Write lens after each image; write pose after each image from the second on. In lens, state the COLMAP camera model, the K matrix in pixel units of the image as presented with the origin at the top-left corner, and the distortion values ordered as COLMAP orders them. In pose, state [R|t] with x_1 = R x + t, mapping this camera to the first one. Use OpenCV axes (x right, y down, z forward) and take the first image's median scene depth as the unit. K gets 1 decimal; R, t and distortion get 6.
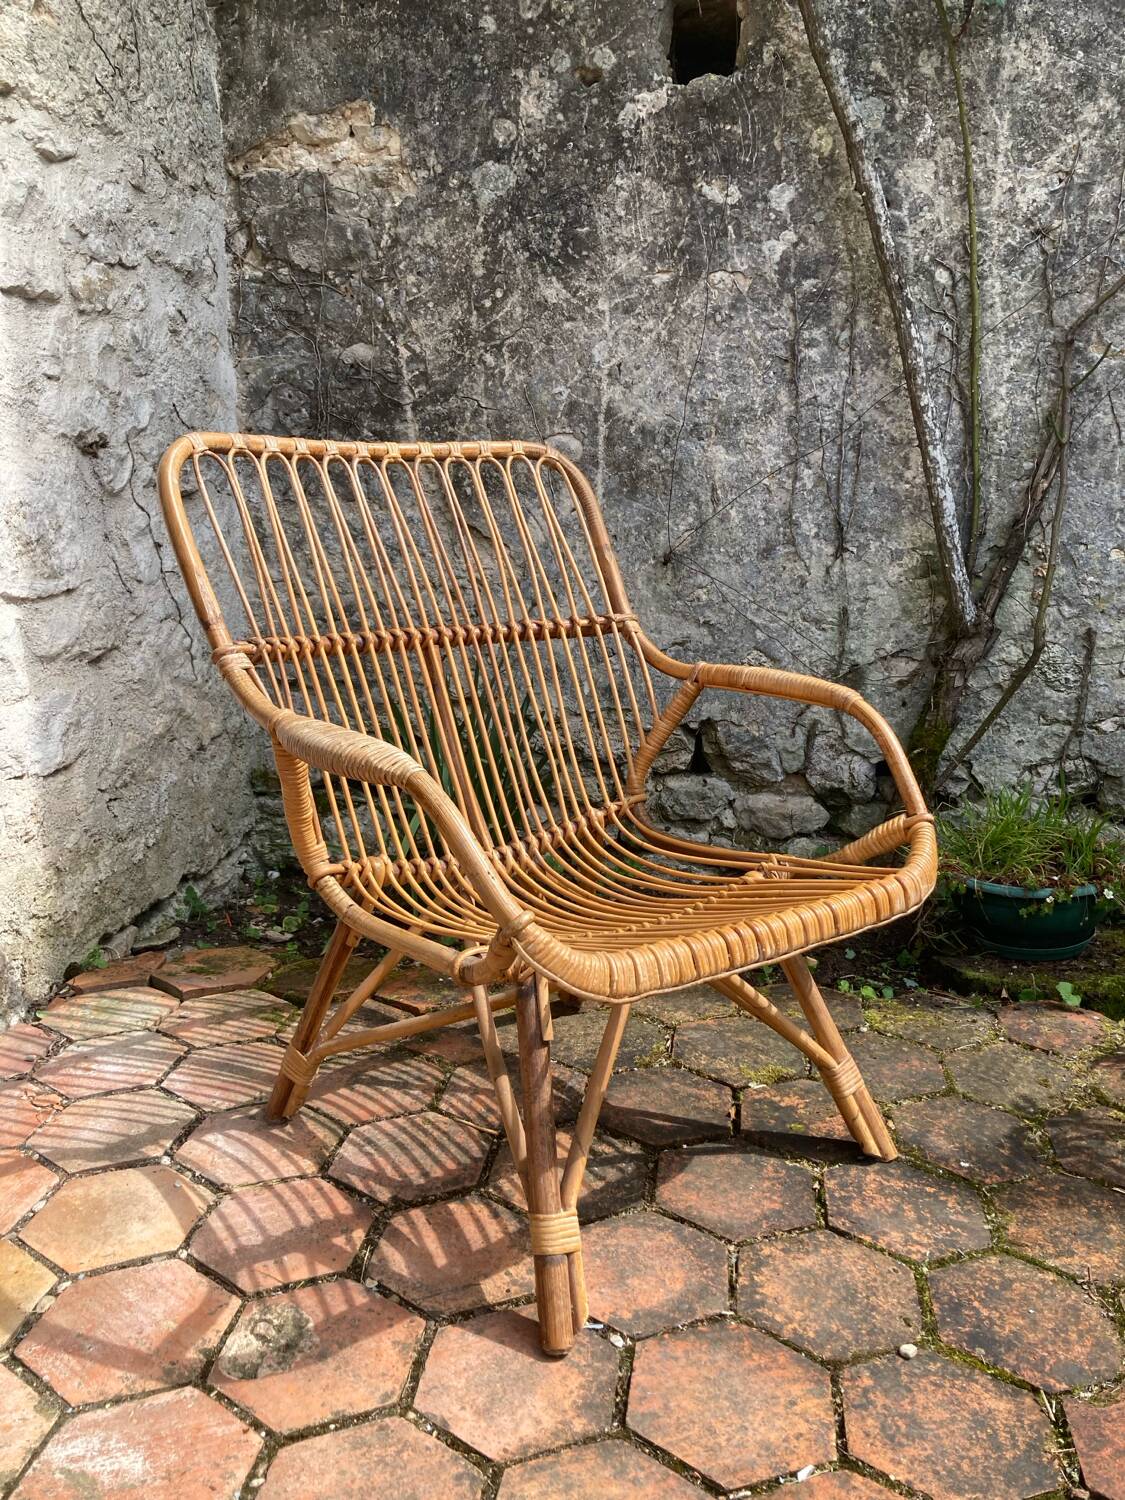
lens RADIAL K [[1233.9, 0, 560.5], [0, 1233.9, 738.3], [0, 0, 1]] dist [0.019333, -0.010055]
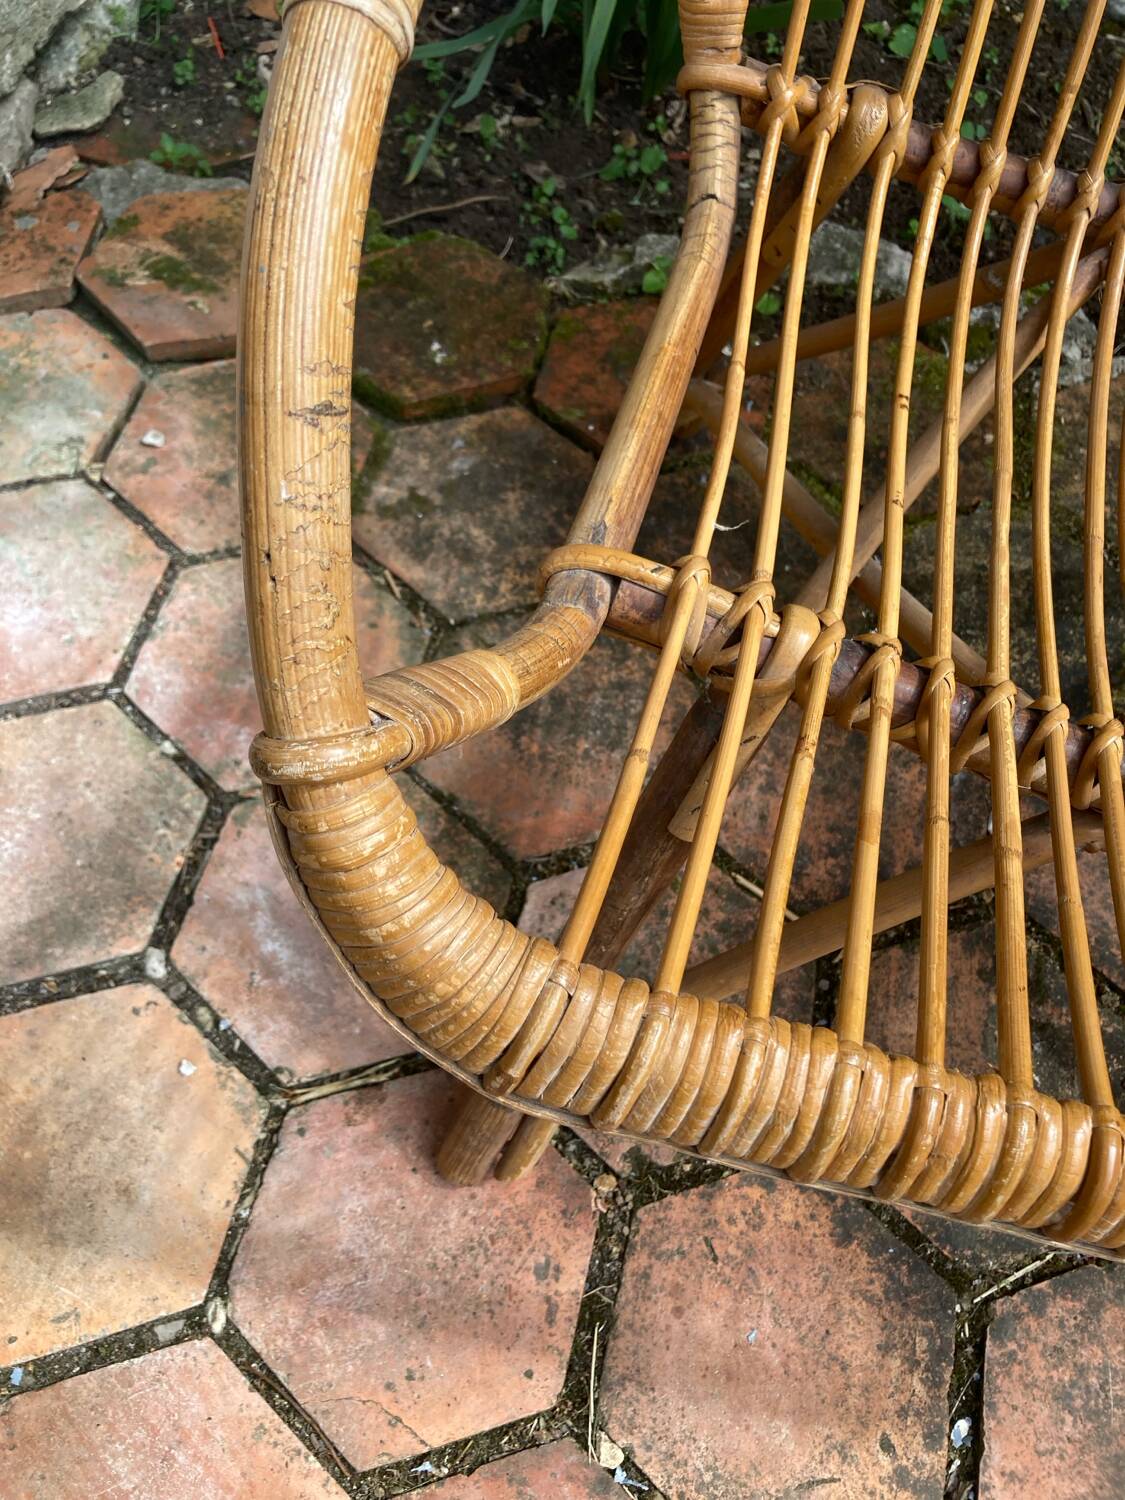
lens RADIAL K [[1233.9, 0, 557.8], [0, 1233.9, 736.5], [0, 0, 1]] dist [0.019333, -0.010055]
pose [[0.995401, 0.095390, 0.008765, -0.110855], [-0.069981, 0.661664, 0.746528, -0.059086], [0.065412, -0.743708, 0.665296, 0.479241]]
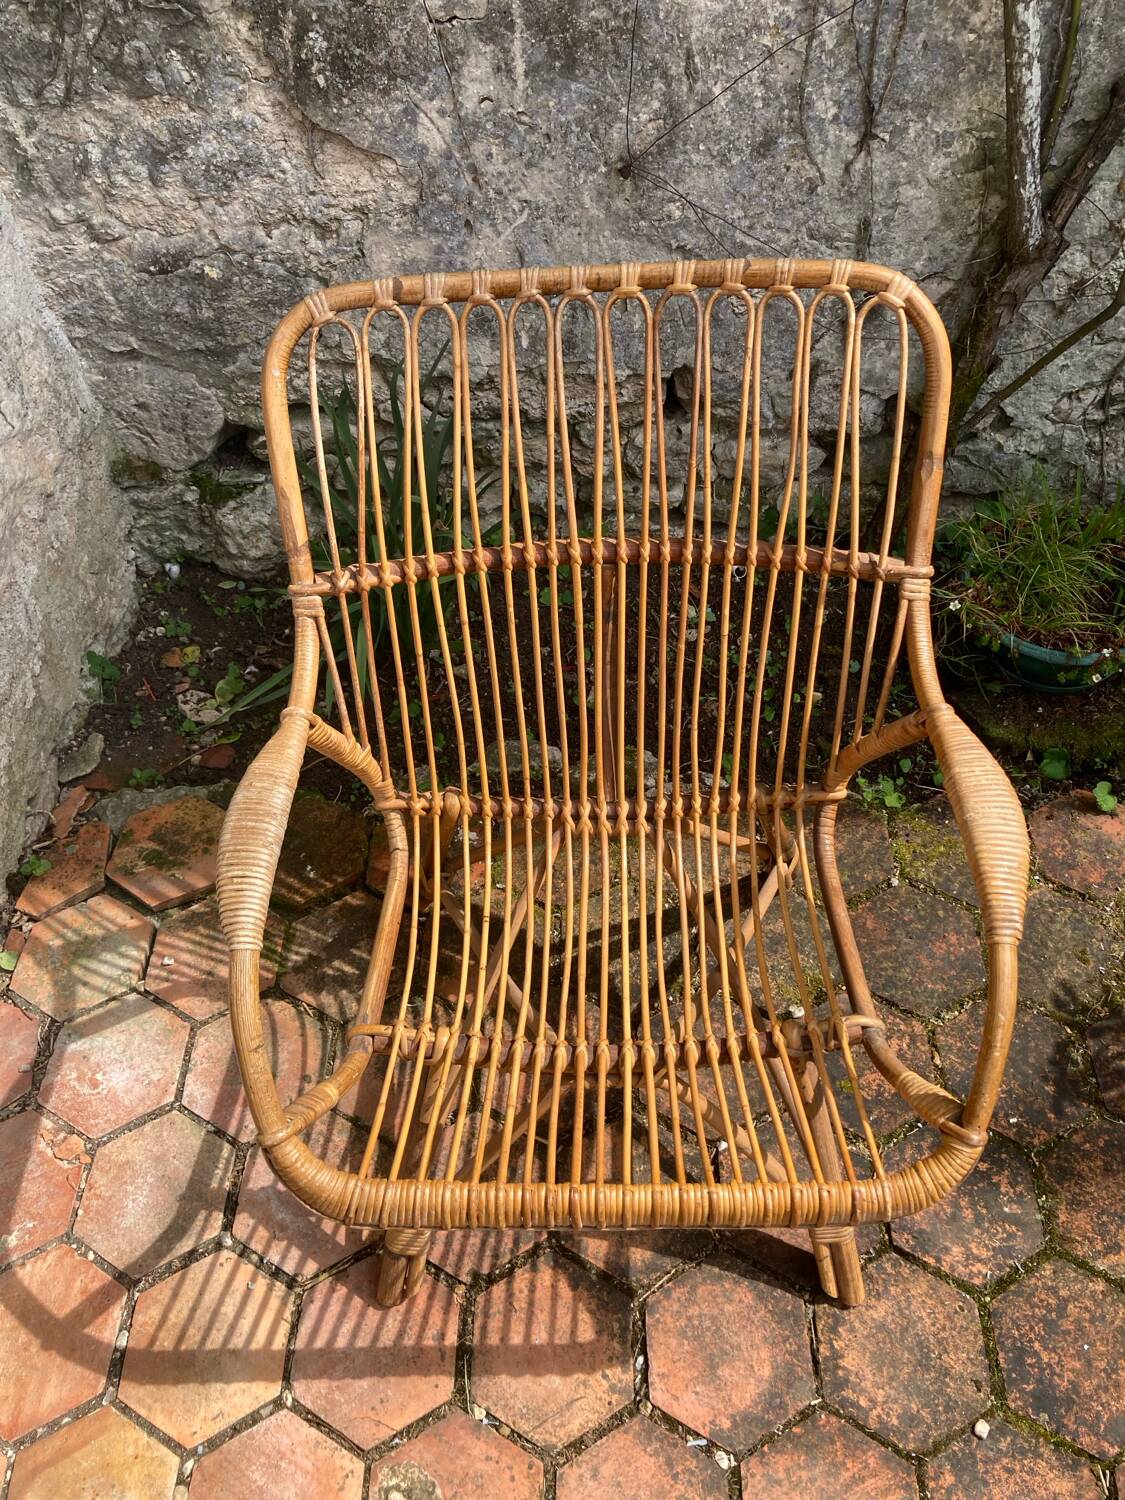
lens RADIAL K [[1233.9, 0, 568.4], [0, 1233.9, 738.2], [0, 0, 1]] dist [0.019333, -0.010055]
pose [[0.989183, -0.136963, 0.052522, -0.029710], [0.076995, 0.789552, 0.608834, -0.351306], [-0.124857, -0.598204, 0.791557, 0.270674]]
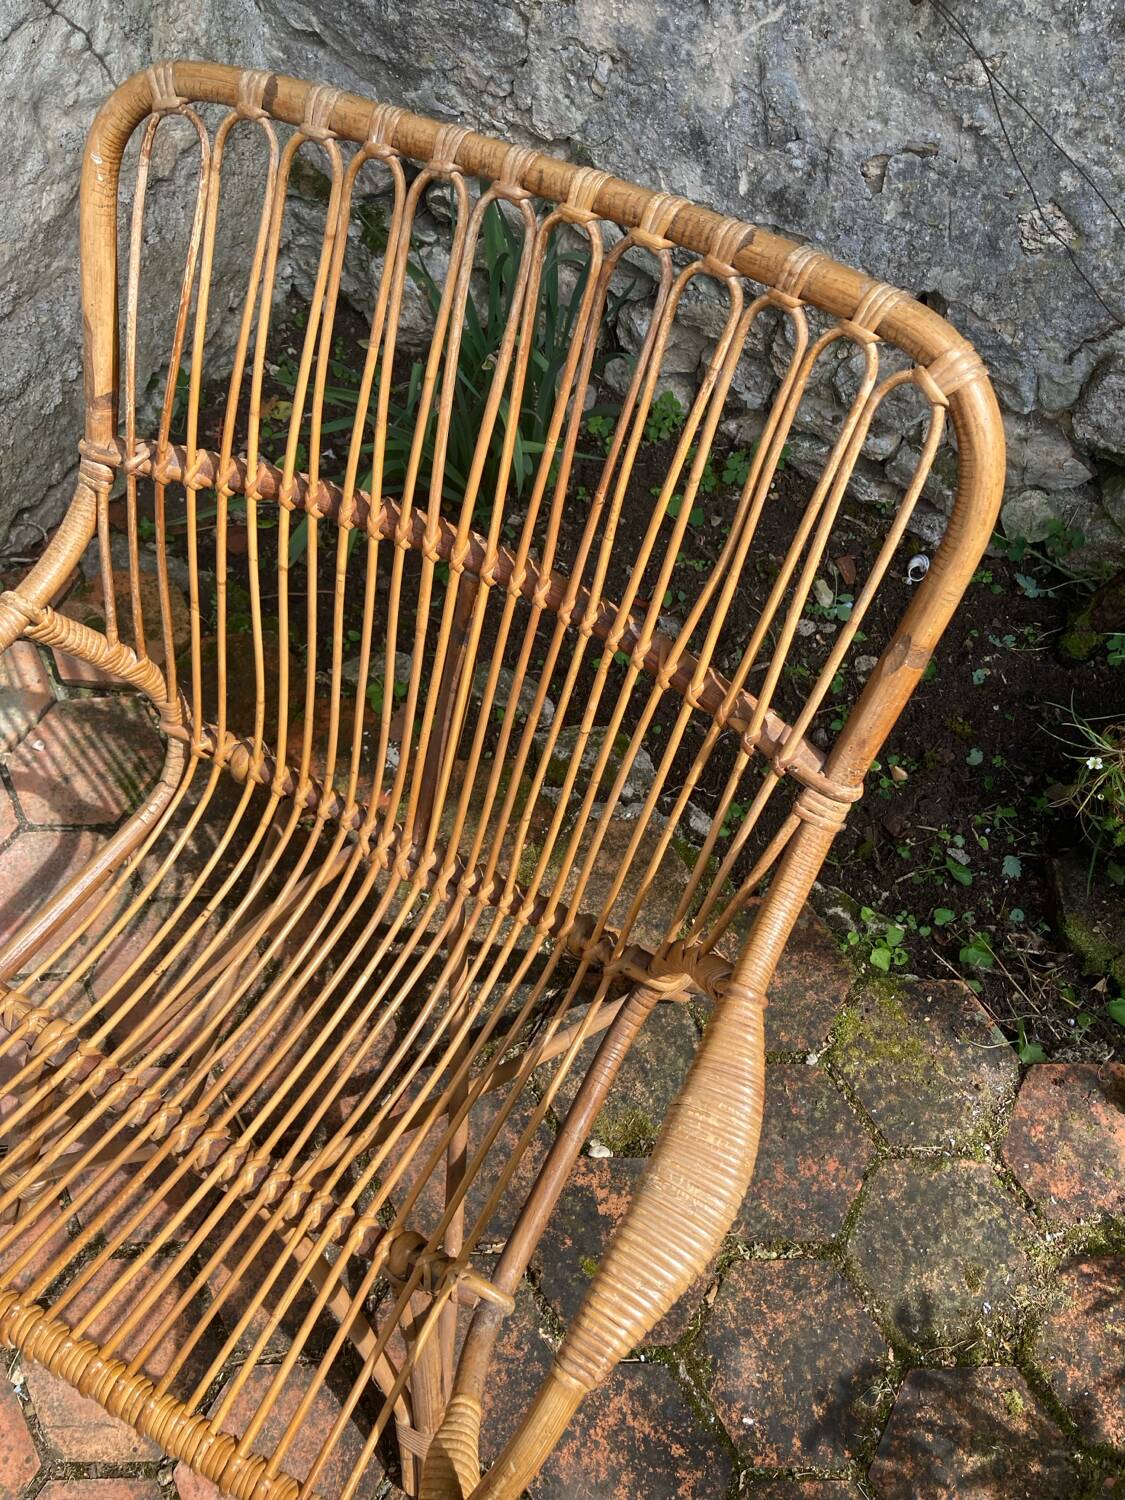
lens RADIAL K [[1233.9, 0, 566.7], [0, 1233.9, 754.5], [0, 0, 1]] dist [0.019333, -0.010055]
pose [[0.932309, 0.302489, -0.198246, 0.156154], [-0.050270, 0.651212, 0.757229, -0.338329], [0.358153, -0.696005, 0.622337, 0.482180]]
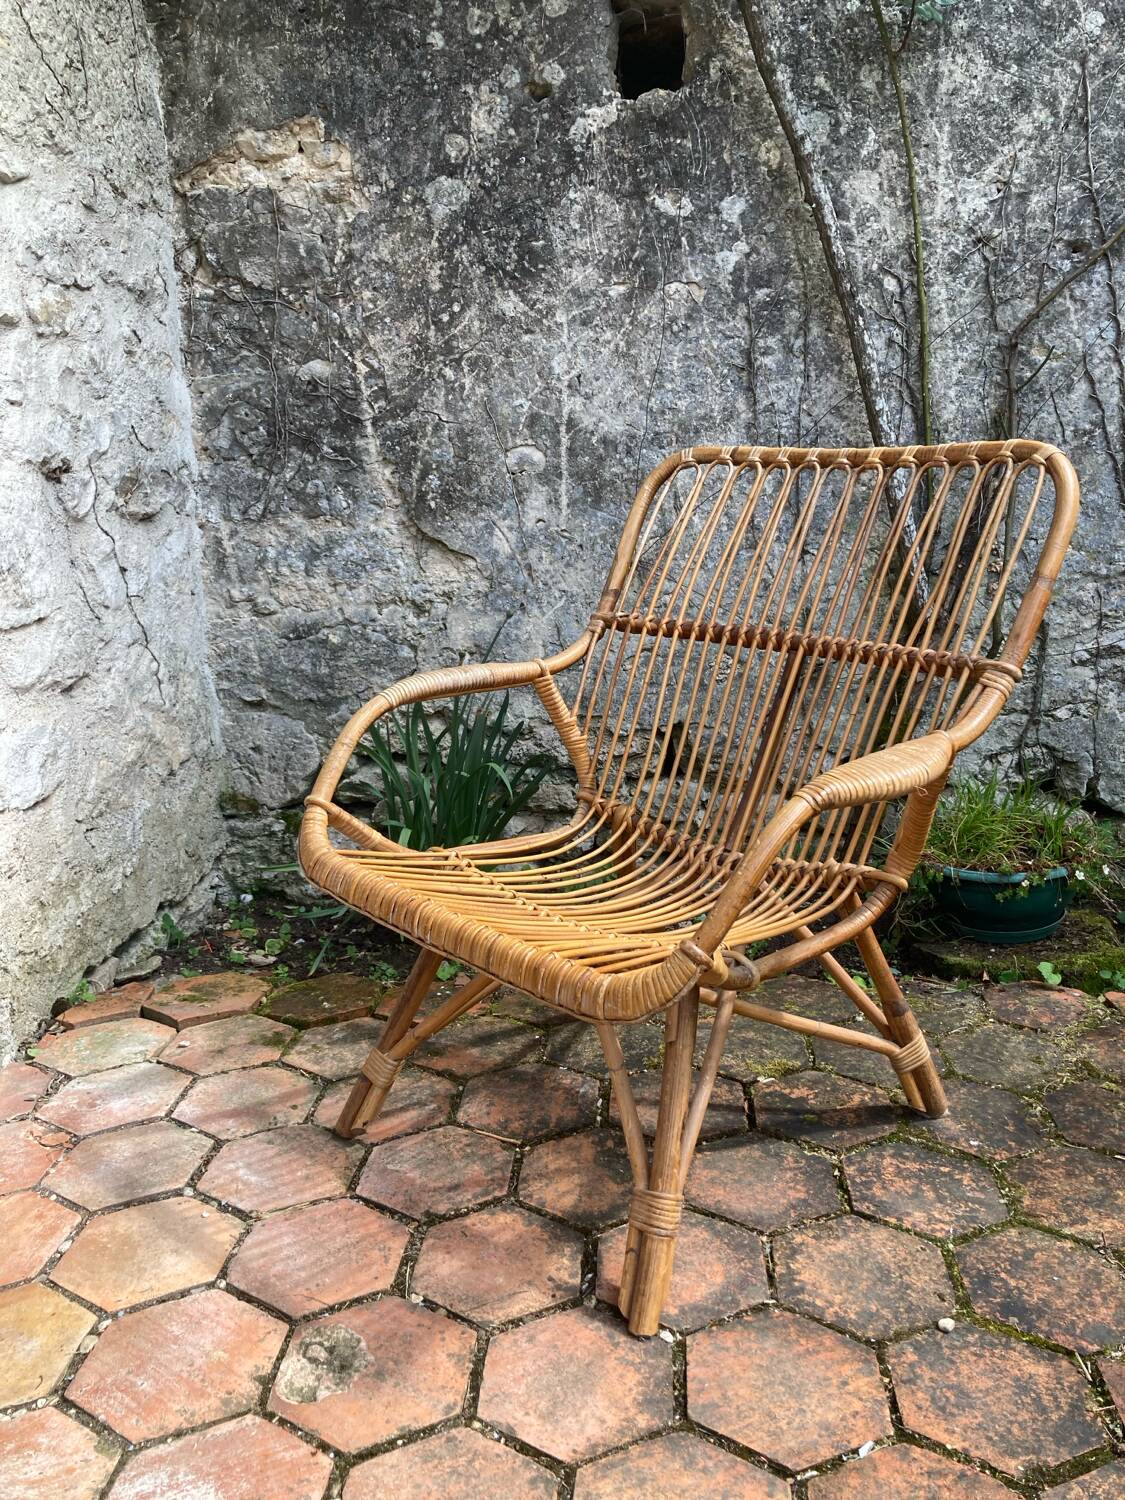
lens RADIAL K [[1233.9, 0, 577.6], [0, 1233.9, 743.8], [0, 0, 1]] dist [0.019333, -0.010055]
pose [[0.996599, -0.042304, 0.070716, -0.040385], [0.042362, 0.999102, 0.000680, -0.002896], [-0.070681, 0.002318, 0.997496, -0.007352]]
